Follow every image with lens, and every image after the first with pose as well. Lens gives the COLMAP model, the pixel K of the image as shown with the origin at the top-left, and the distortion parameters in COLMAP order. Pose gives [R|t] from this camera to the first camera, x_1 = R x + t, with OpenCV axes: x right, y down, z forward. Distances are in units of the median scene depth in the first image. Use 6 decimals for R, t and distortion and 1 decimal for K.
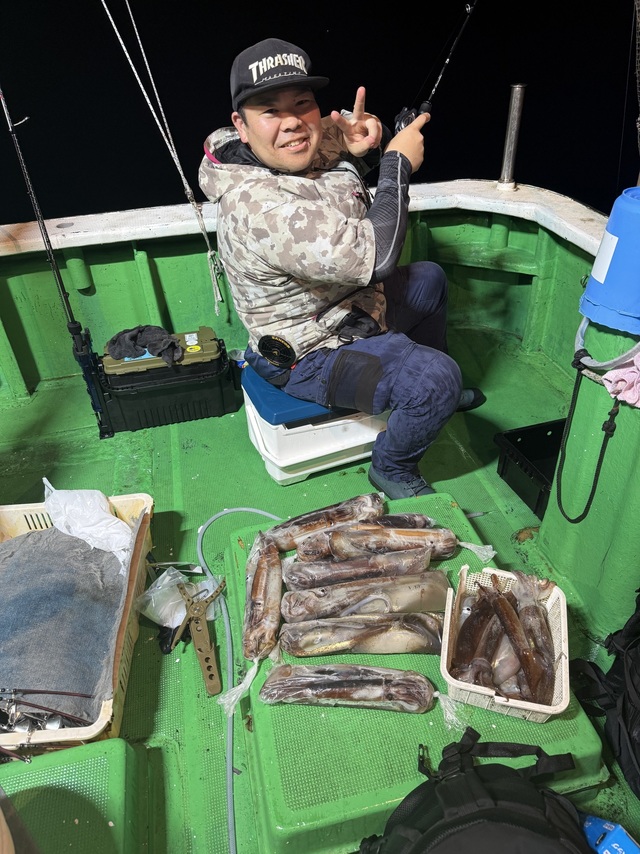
lens RADIAL K [[583.9, 0, 323.7], [0, 583.9, 427.4], [0, 0, 1]] dist [0.134027, -0.230229]
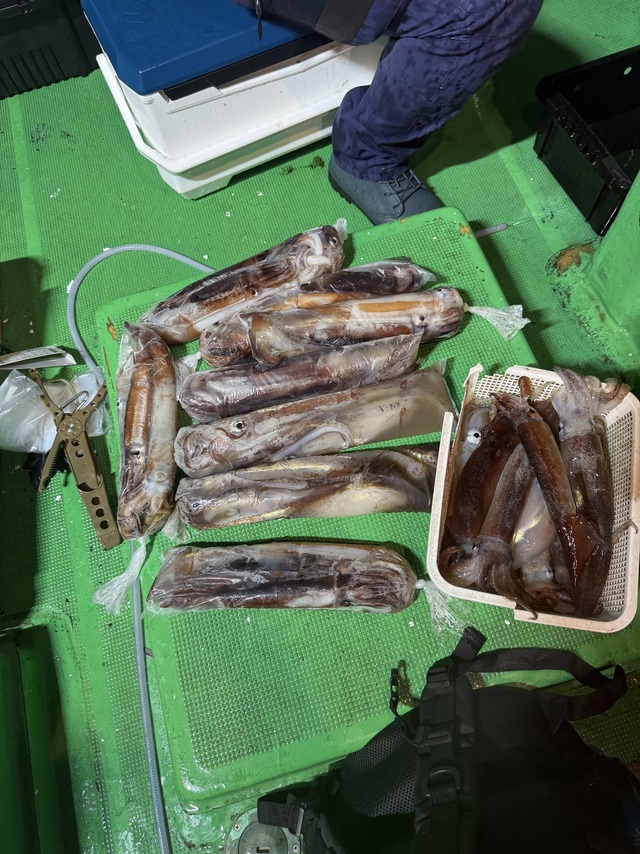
lens RADIAL K [[583.9, 0, 323.7], [0, 583.9, 427.4], [0, 0, 1]] dist [0.134027, -0.230229]
pose [[0.997452, -0.069834, -0.014597, 0.091495], [0.066904, 0.844566, 0.531256, -0.034839], [-0.024772, -0.530879, 0.847086, 0.472761]]
